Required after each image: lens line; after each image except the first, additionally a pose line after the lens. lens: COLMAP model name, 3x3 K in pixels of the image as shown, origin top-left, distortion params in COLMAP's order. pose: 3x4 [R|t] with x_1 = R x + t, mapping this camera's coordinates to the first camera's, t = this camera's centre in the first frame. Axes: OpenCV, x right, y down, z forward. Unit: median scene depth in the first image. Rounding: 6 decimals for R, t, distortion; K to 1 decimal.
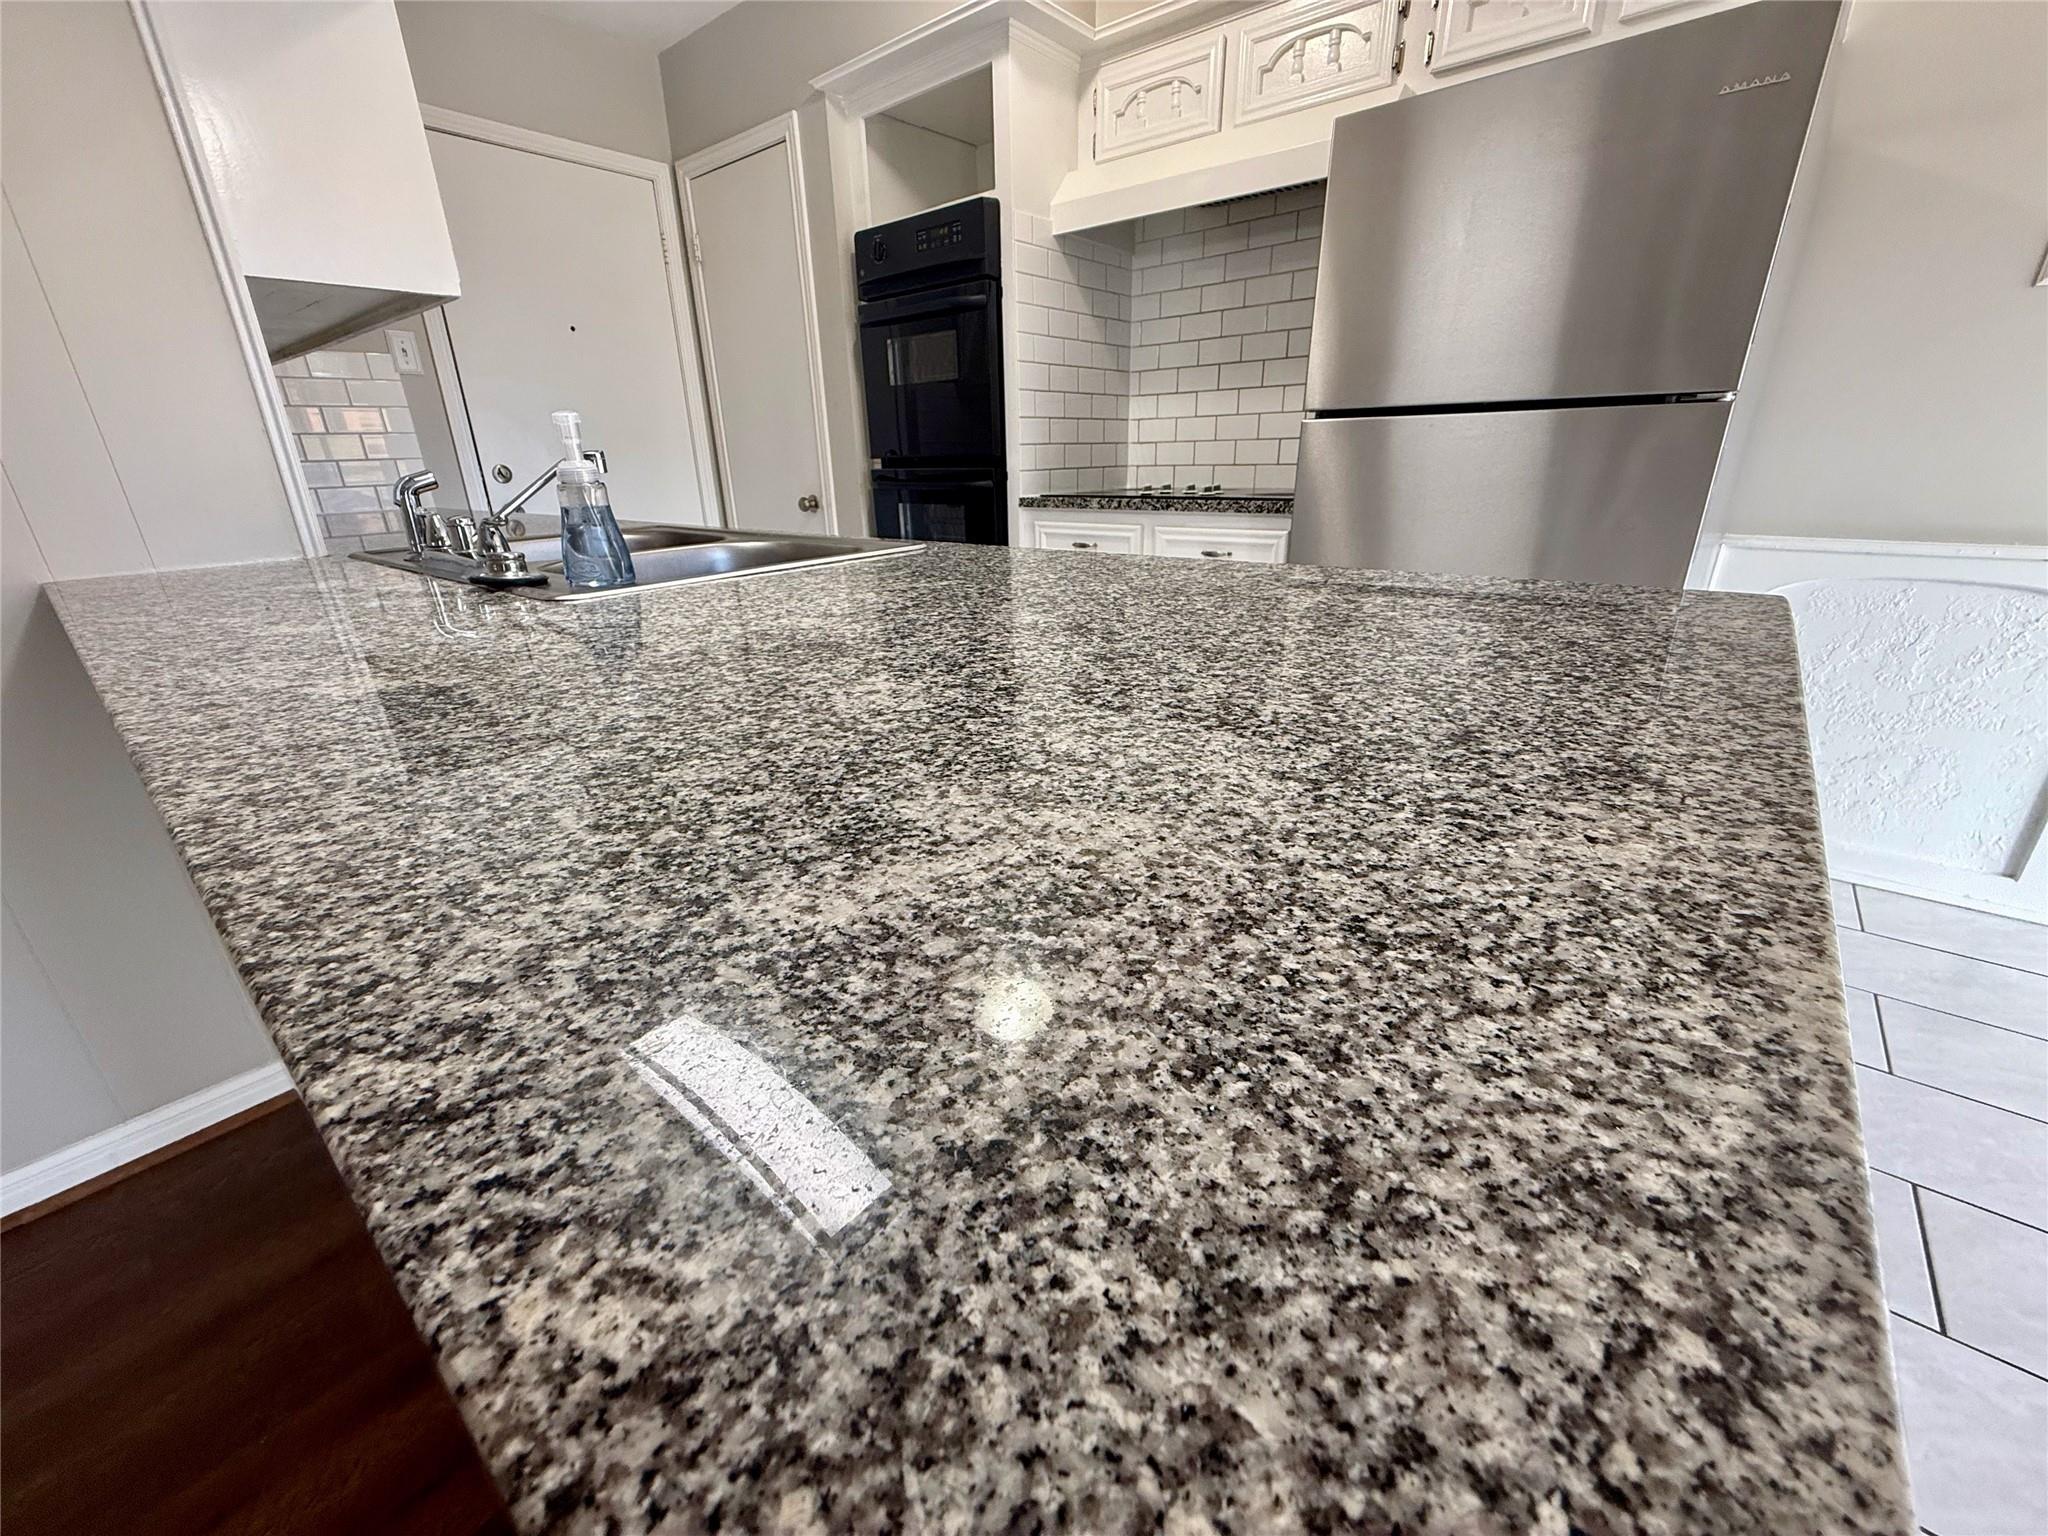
lens RADIAL K [[818.1, 0, 1024.6], [0, 818.1, 764.0], [0, 0, 1]] dist [-0.000362, 0.000090]
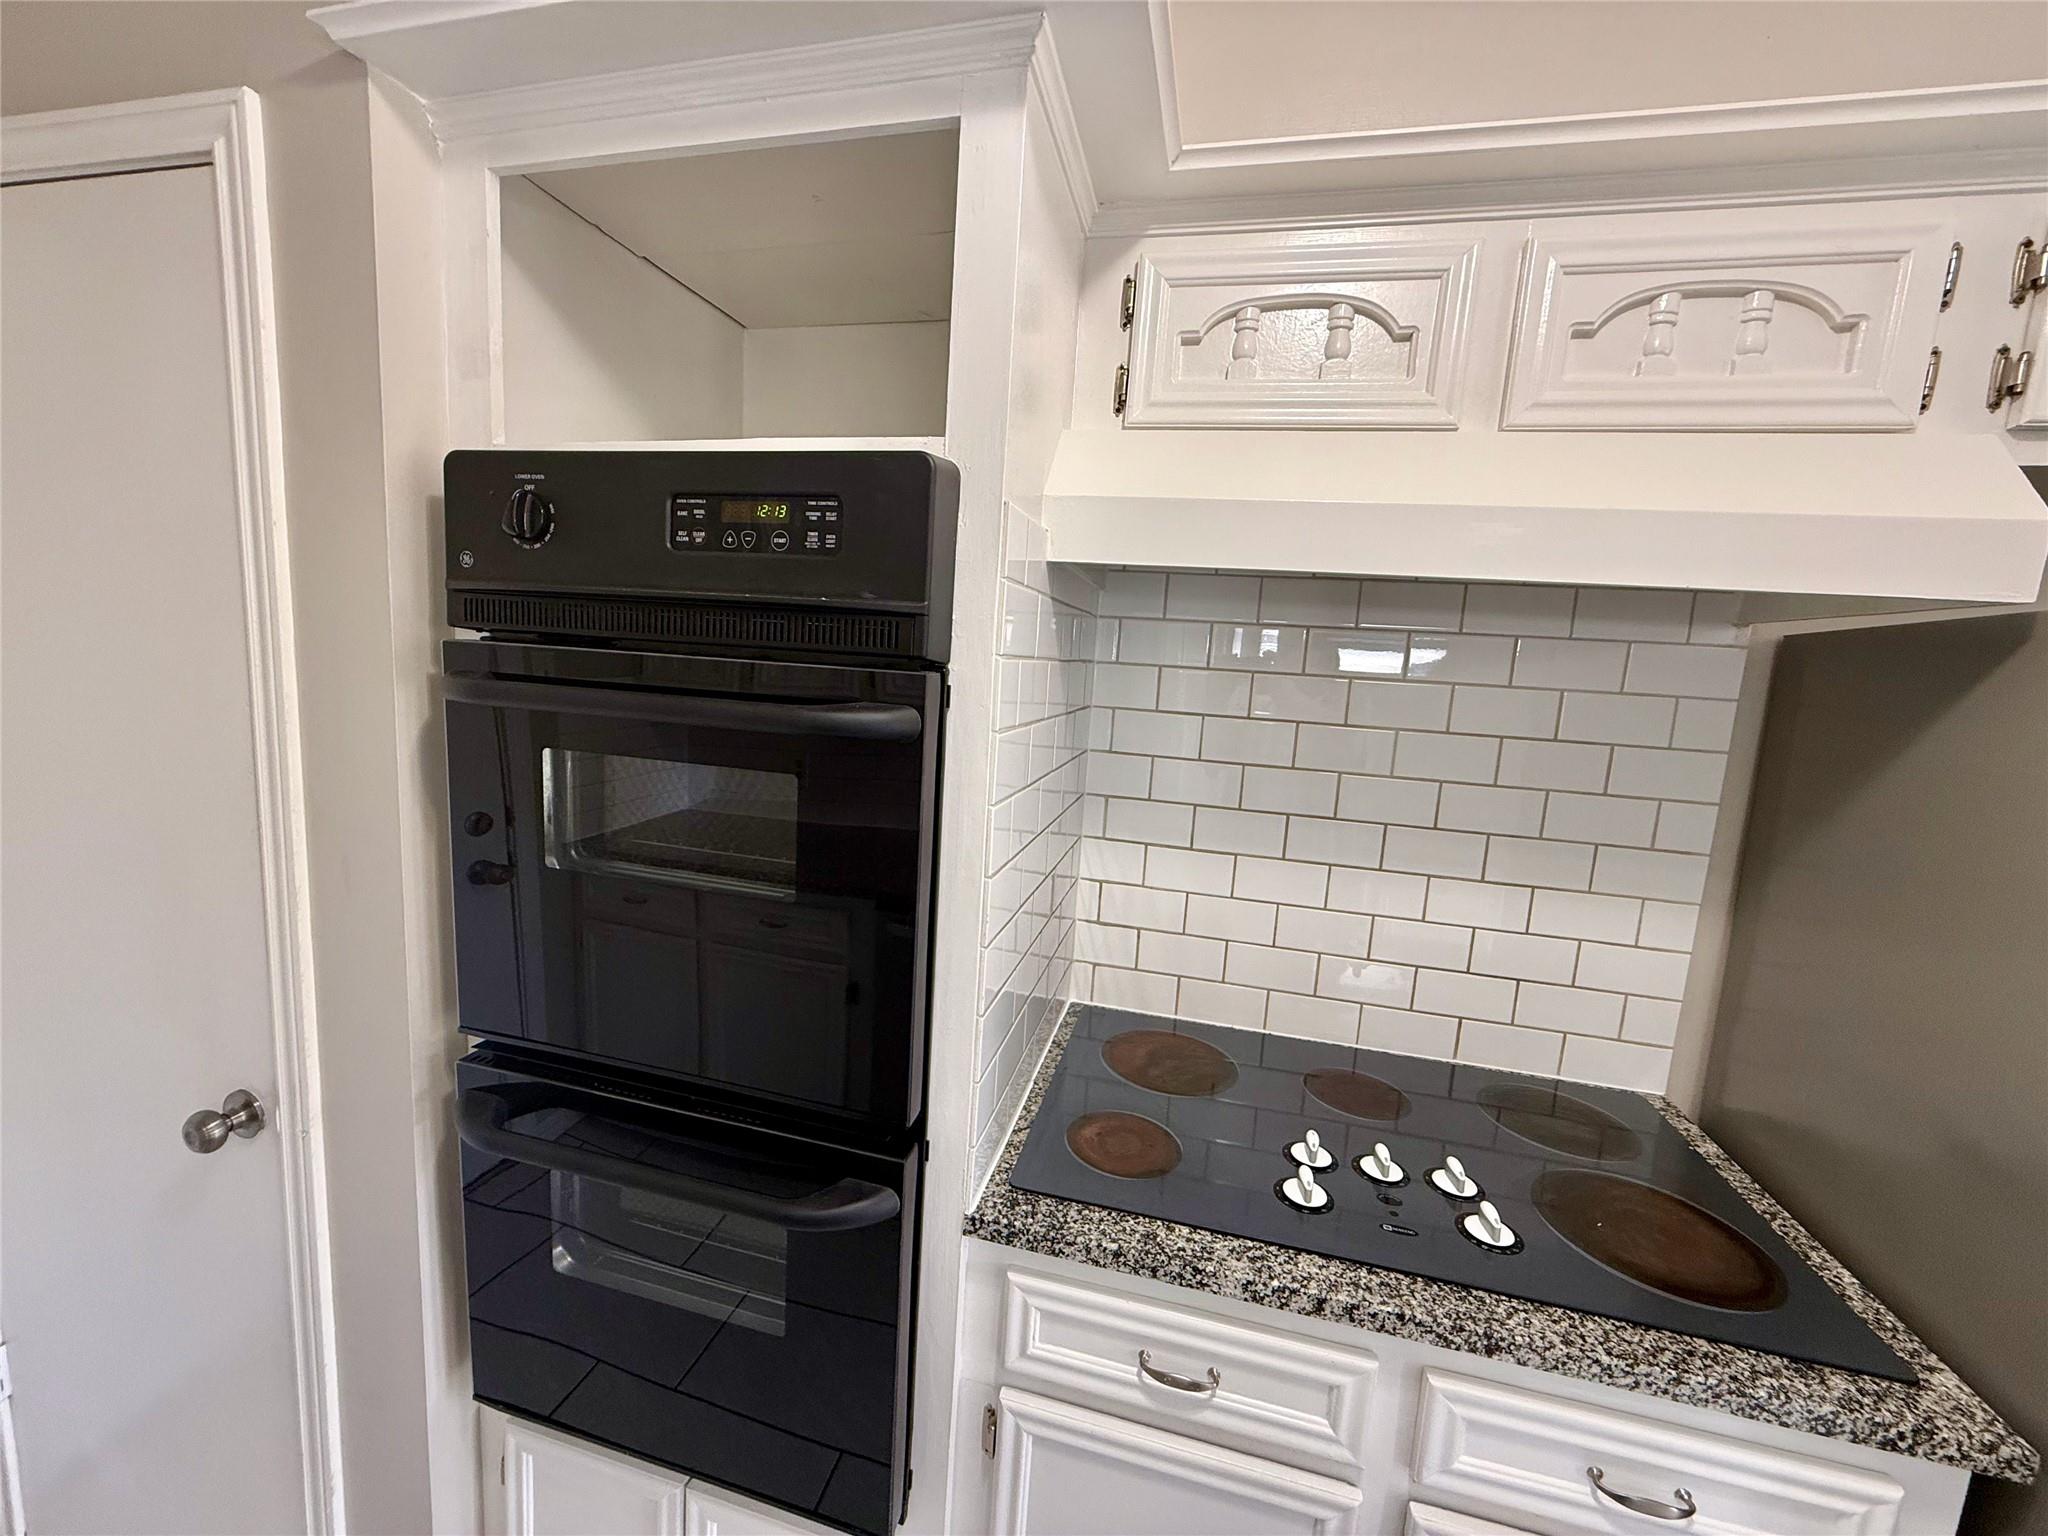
lens RADIAL K [[818.1, 0, 1018.7], [0, 818.1, 771.3], [0, 0, 1]] dist [-0.000362, 0.000090]
pose [[0.897142, 0.015126, 0.441482, -0.143117], [0.080885, 0.976892, -0.197837, -0.434433], [-0.434273, 0.213198, 0.875188, 0.628593]]
